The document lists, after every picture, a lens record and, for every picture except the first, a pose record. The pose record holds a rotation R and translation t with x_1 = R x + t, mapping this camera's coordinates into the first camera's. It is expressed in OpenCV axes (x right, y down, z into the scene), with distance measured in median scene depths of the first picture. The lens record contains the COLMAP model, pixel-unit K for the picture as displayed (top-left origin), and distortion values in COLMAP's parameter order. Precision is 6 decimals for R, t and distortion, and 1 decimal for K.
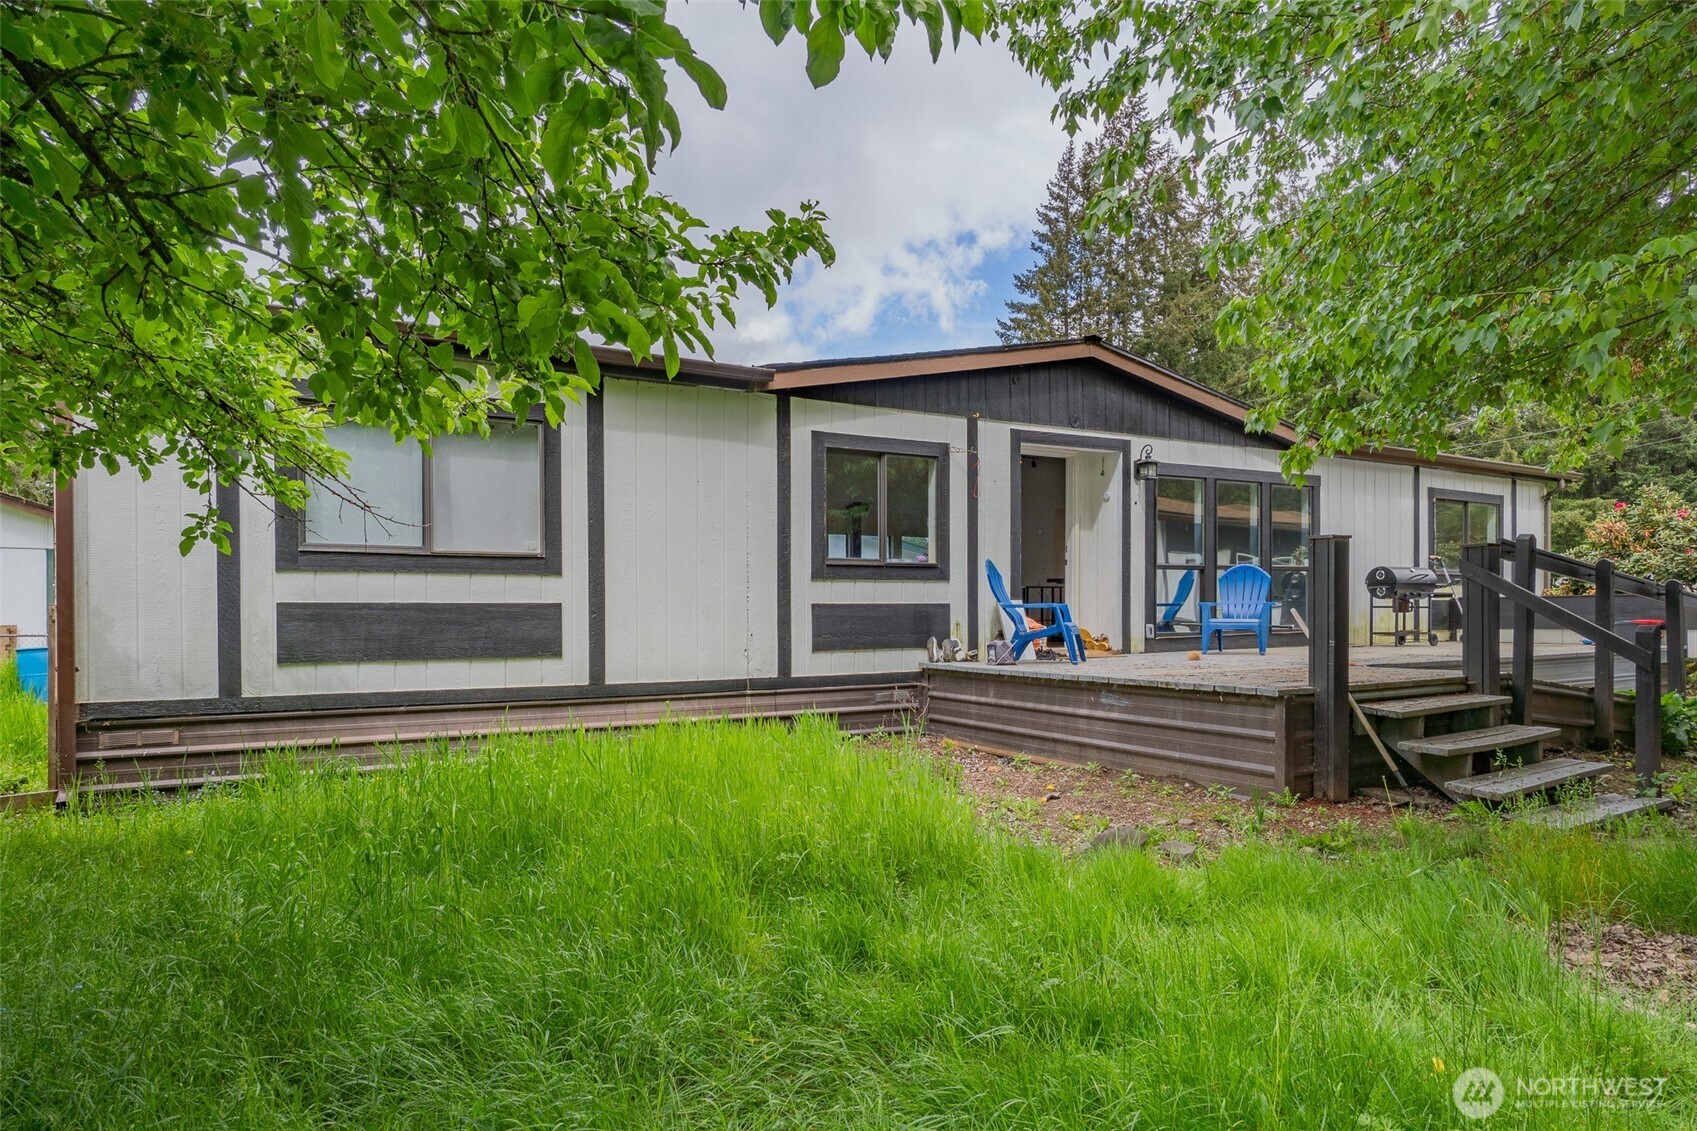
lens RADIAL K [[980.7, 0, 863.5], [0, 980.7, 619.7], [0, 0, 1]] dist [-0.002706, -0.001044]
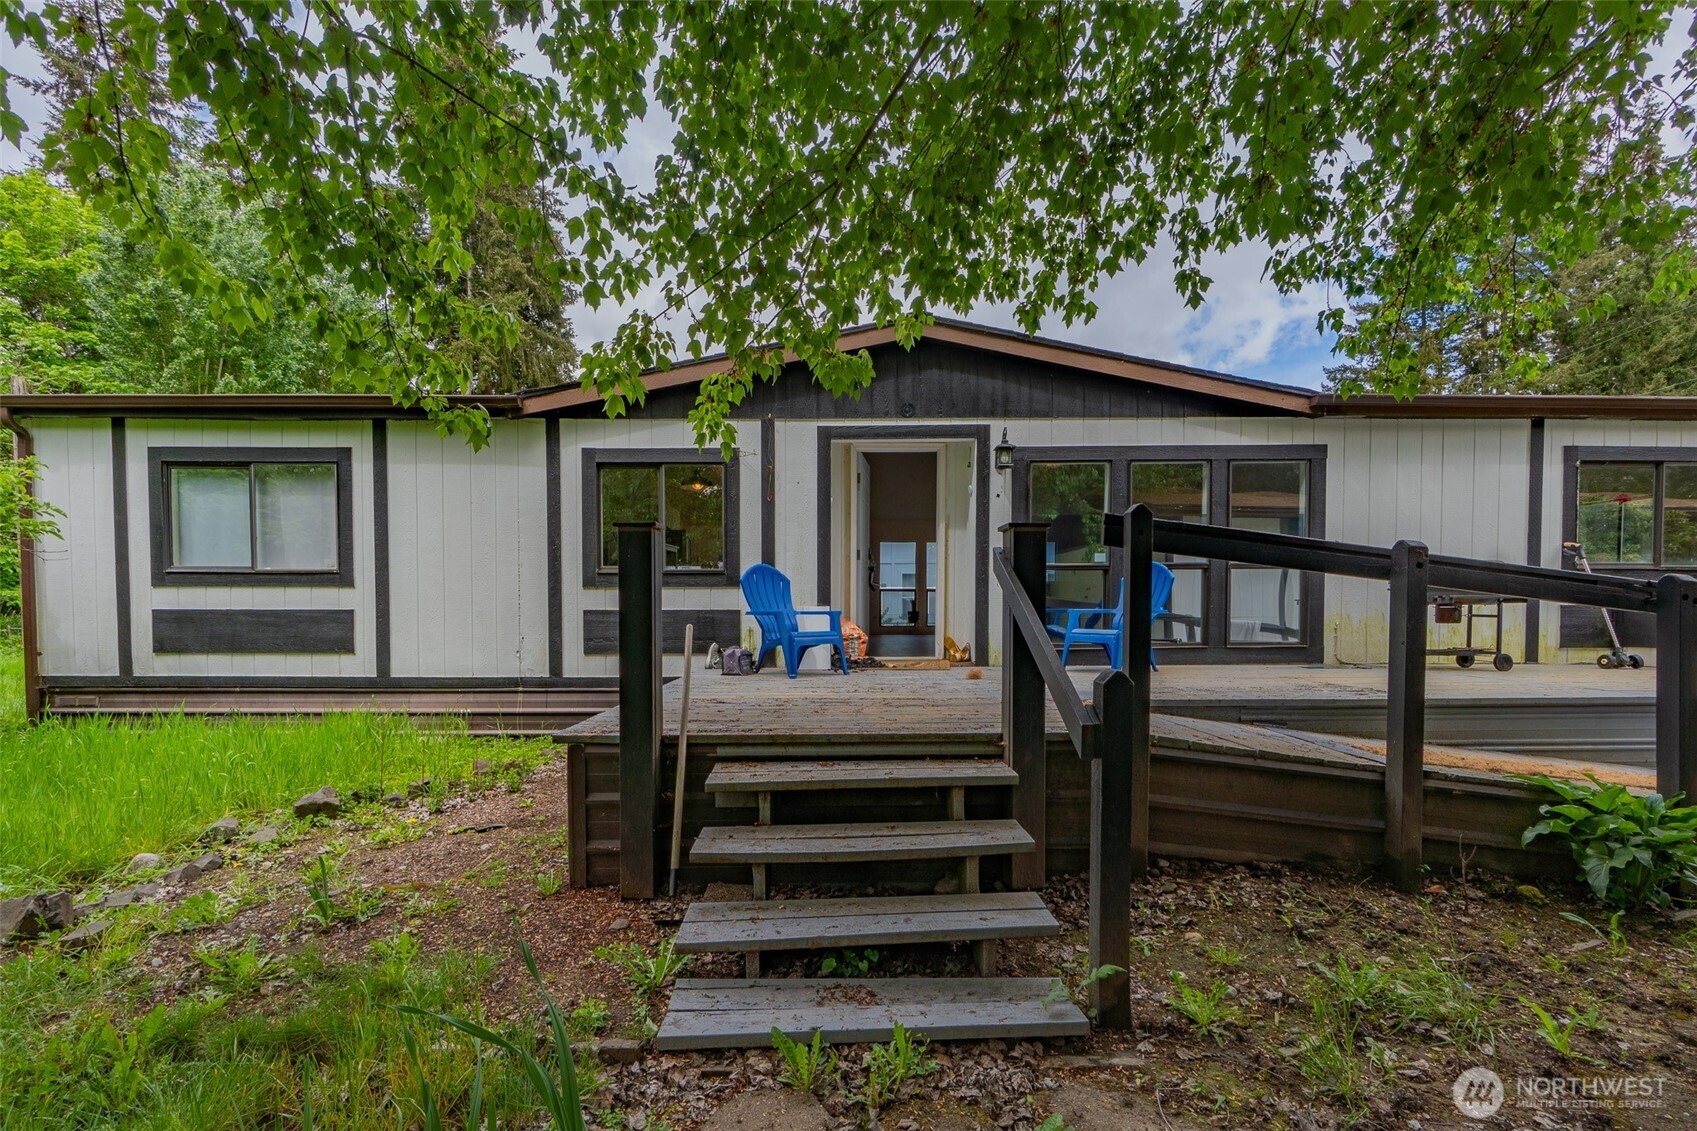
lens RADIAL K [[734.4, 0, 843.4], [0, 734.4, 640.3], [0, 0, 1]] dist [-0.007485, -0.000333]
pose [[0.873219, 0.019908, -0.486921, 0.541011], [-0.008015, 0.999617, 0.026495, -0.006120], [0.487262, -0.019233, 0.873044, 0.399512]]
